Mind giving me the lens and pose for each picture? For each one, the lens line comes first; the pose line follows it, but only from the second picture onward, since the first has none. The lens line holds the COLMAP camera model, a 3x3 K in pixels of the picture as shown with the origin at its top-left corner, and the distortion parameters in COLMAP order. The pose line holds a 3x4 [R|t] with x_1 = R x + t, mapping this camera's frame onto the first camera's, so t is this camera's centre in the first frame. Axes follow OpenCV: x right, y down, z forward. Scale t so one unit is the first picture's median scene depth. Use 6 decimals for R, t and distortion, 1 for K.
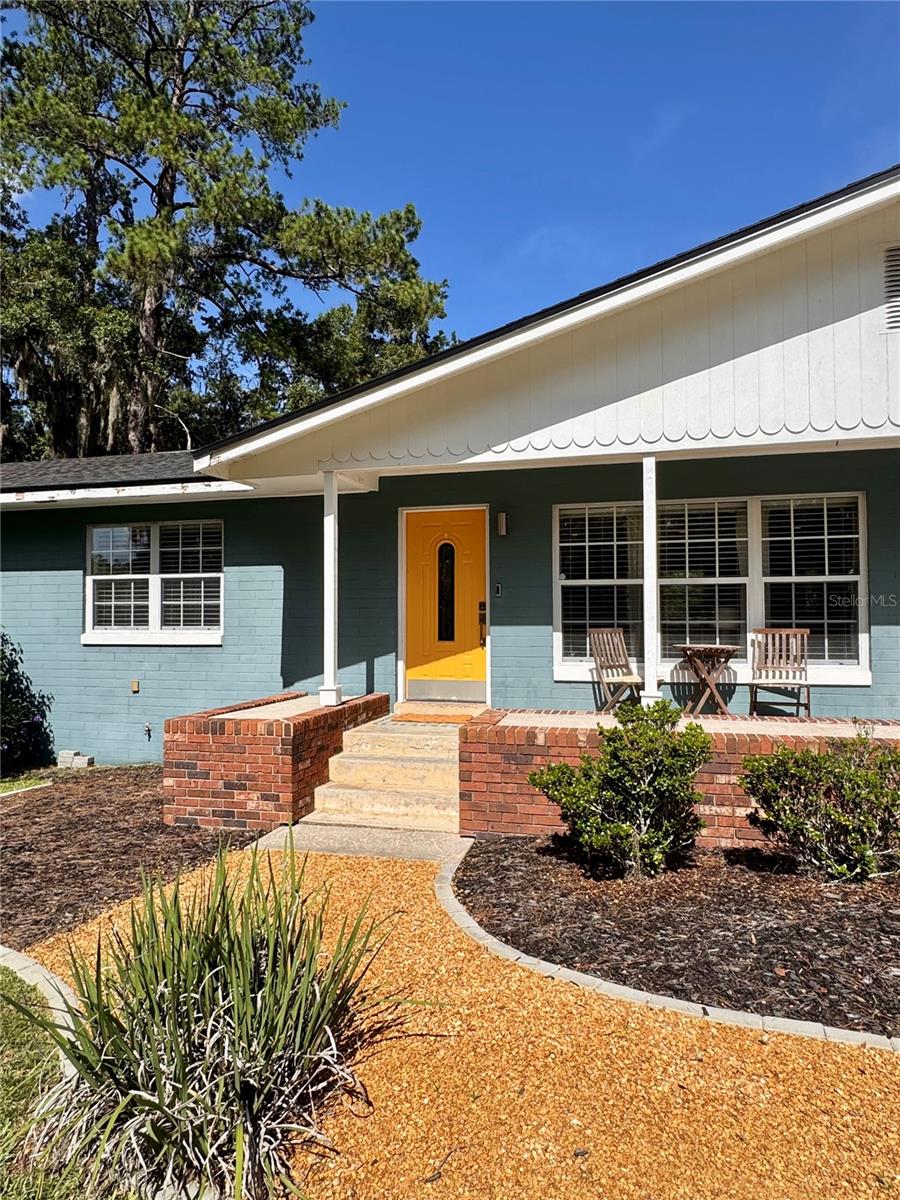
lens RADIAL K [[698.9, 0, 455.3], [0, 698.9, 597.5], [0, 0, 1]] dist [0.002645, -0.001119]
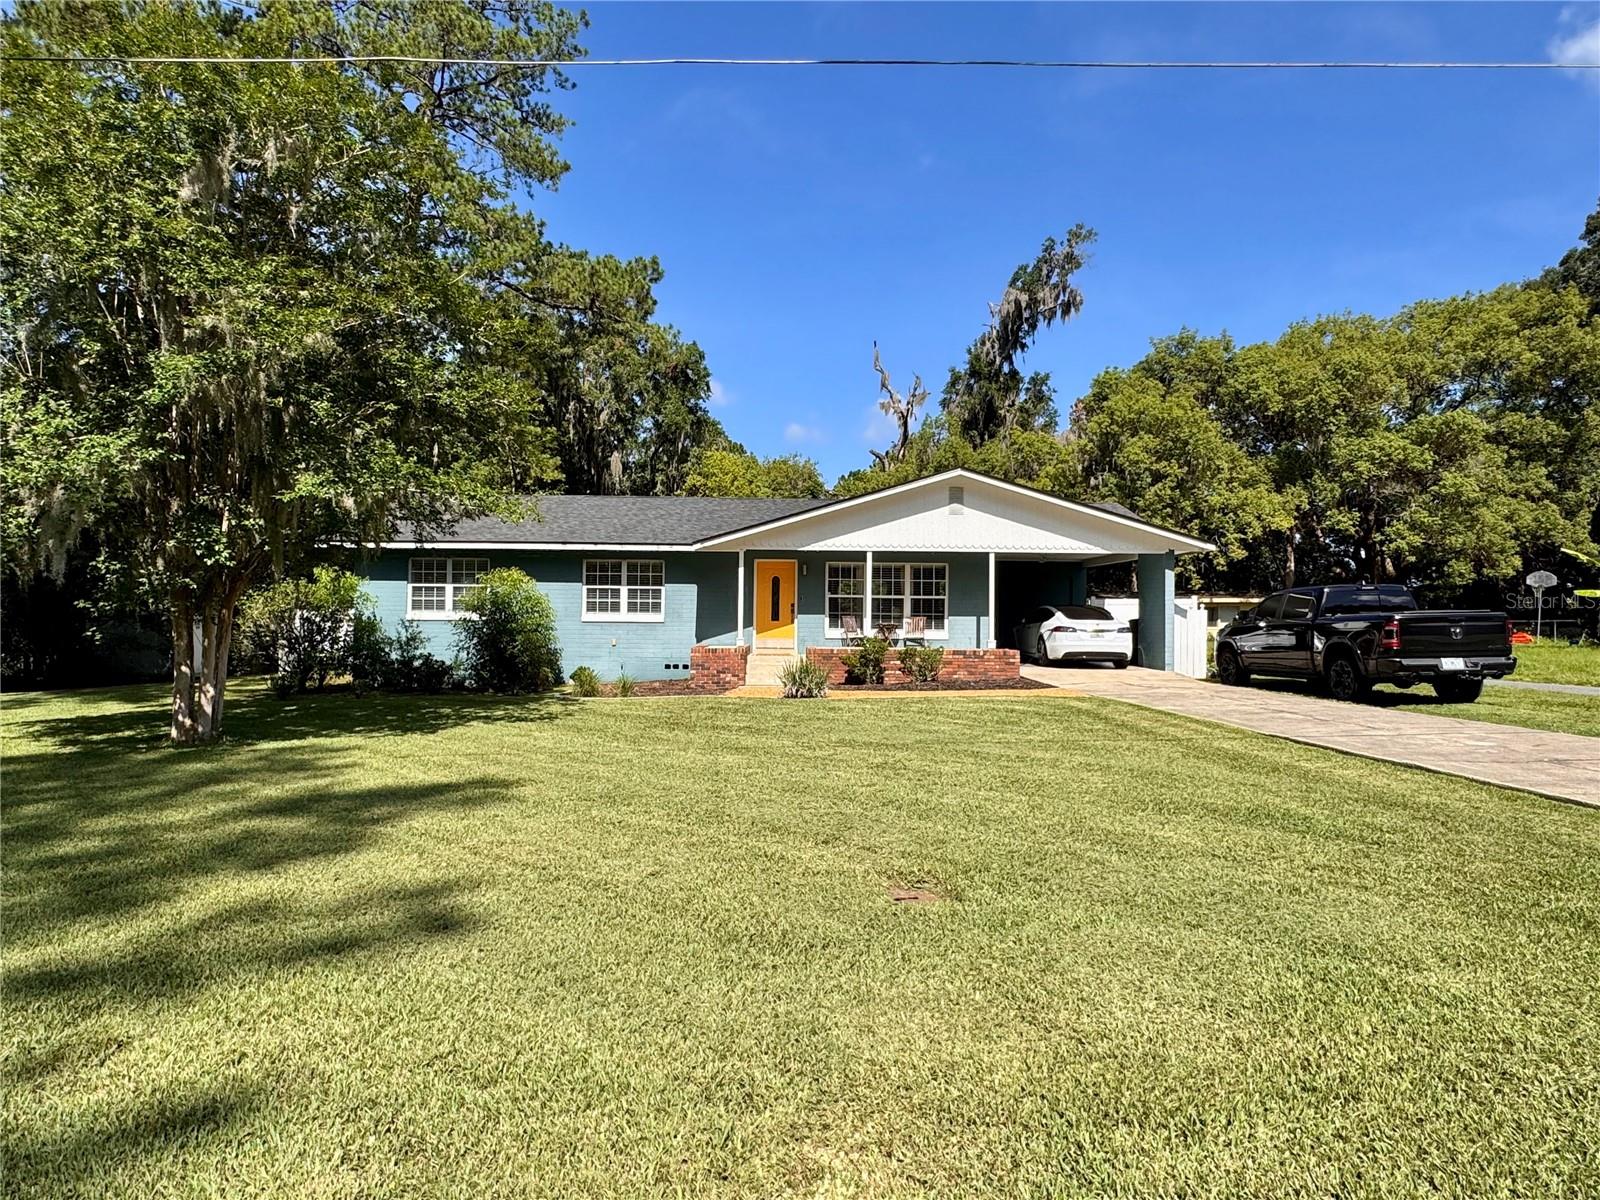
lens RADIAL K [[931.8, 0, 800.0], [0, 931.8, 600.0], [0, 0, 1]] dist [0.002645, -0.001119]
pose [[0.967926, 0.018644, 0.250543, -0.722819], [-0.022531, 0.999666, 0.012656, -0.045423], [-0.250223, -0.017895, 0.968023, -1.984422]]
